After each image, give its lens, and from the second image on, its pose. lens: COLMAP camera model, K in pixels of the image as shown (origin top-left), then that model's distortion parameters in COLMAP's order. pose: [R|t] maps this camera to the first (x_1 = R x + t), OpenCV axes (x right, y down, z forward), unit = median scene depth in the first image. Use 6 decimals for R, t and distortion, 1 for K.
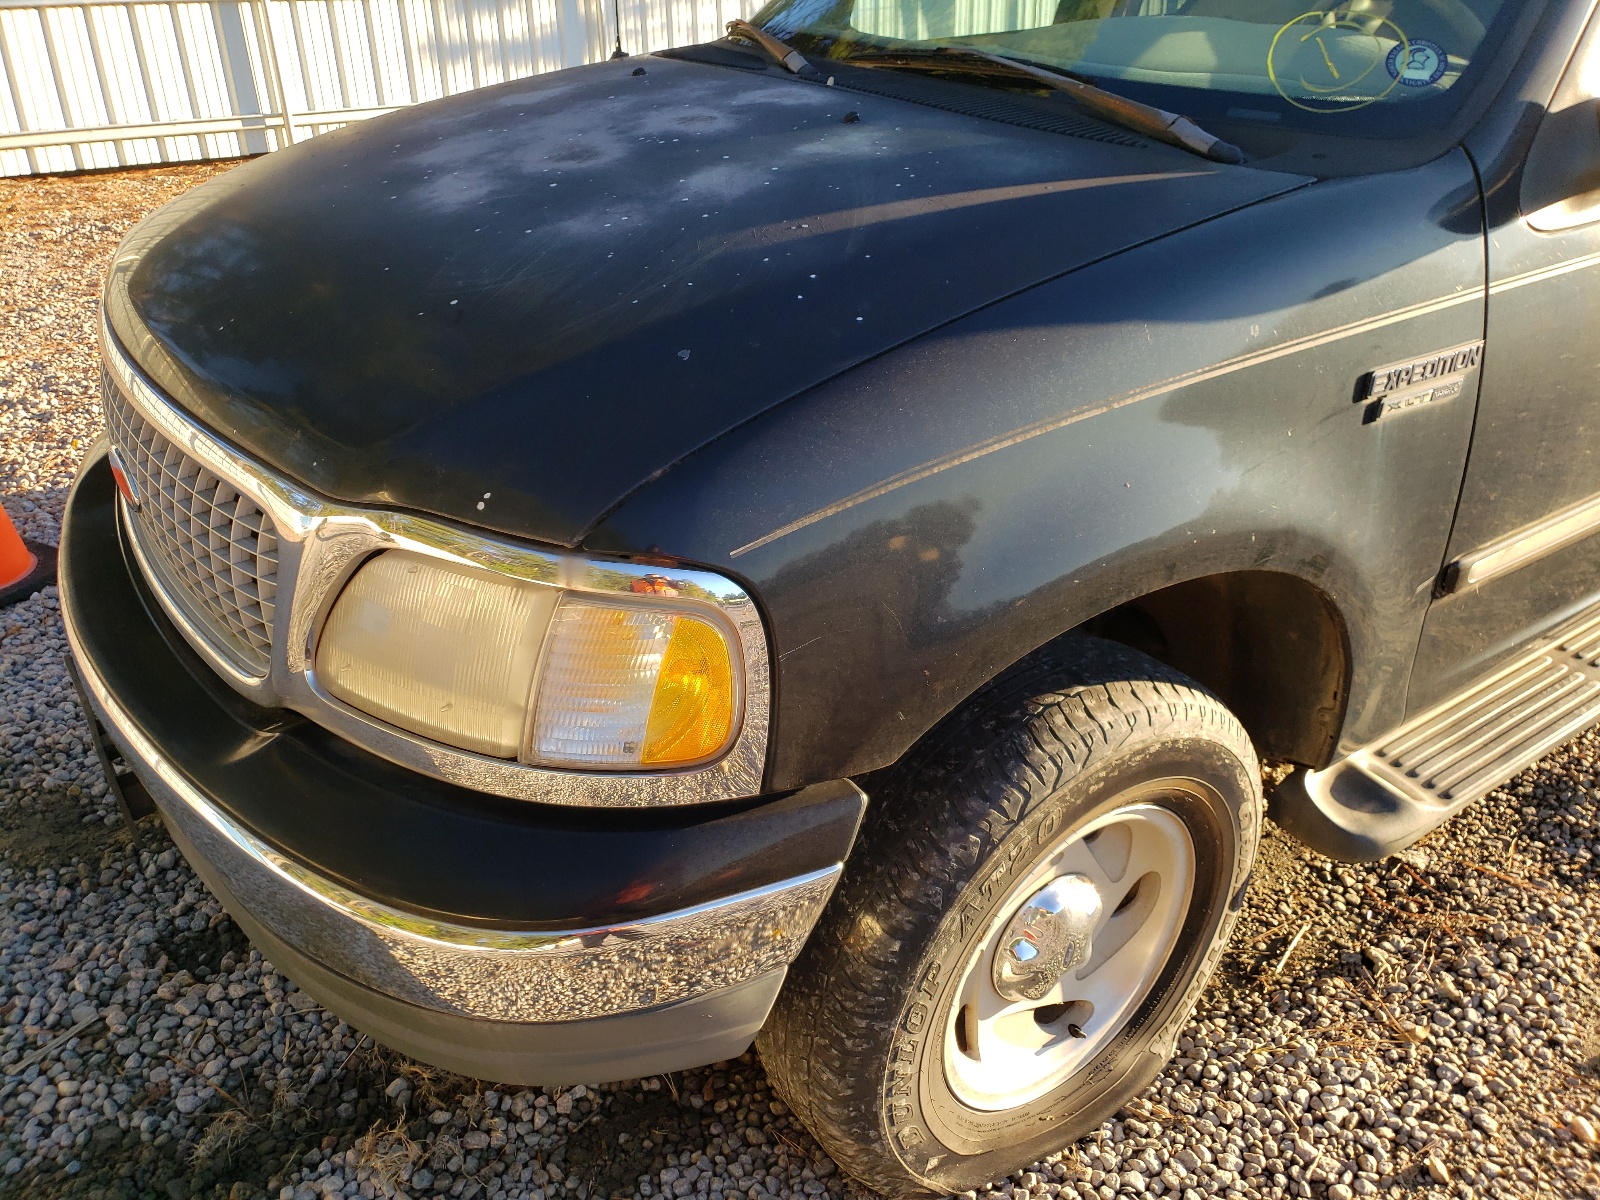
lens RADIAL K [[1276.7, 0, 792.8], [0, 1276.7, 597.8], [0, 0, 1]] dist [-0.002504, 0.035558]
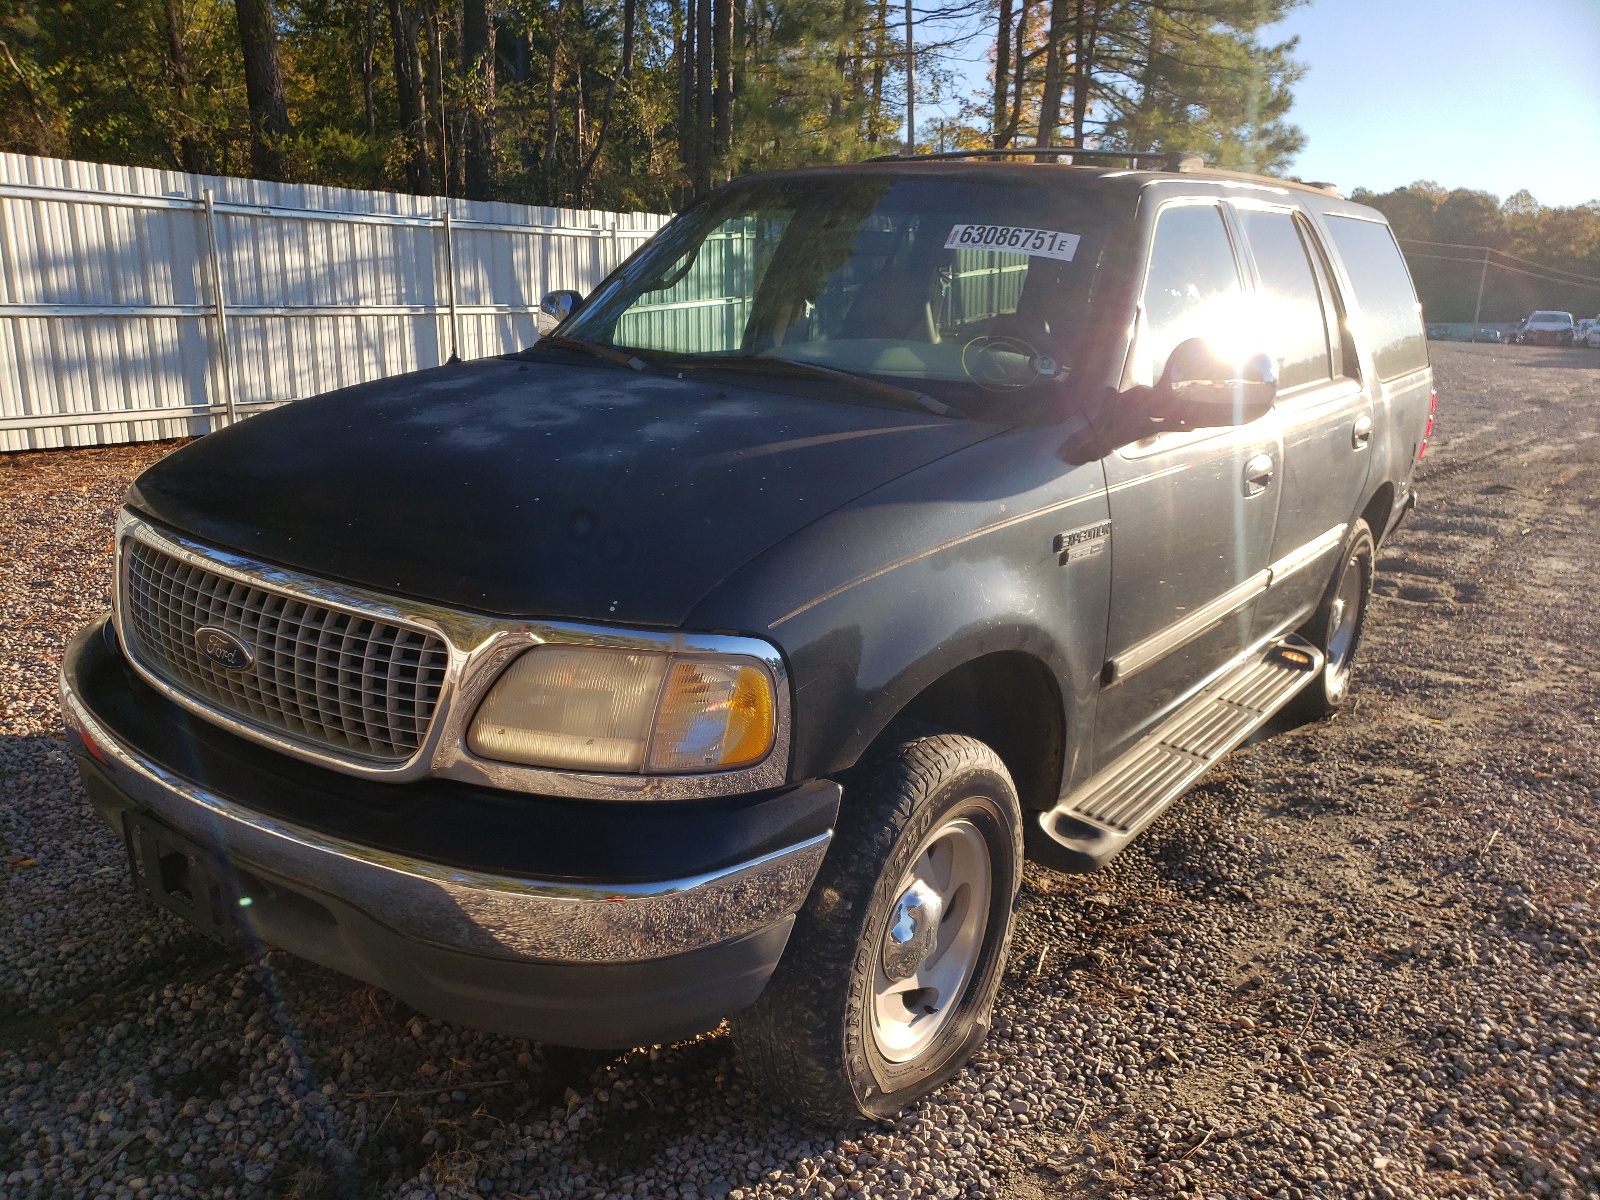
lens RADIAL K [[1253.3, 0, 797.6], [0, 1253.3, 595.8], [0, 0, 1]] dist [0.028597, 0.002397]
pose [[0.946954, -0.044246, 0.318307, -0.344690], [0.115739, 0.970966, -0.209353, 0.176941], [-0.299803, 0.235088, 0.924582, -0.346088]]
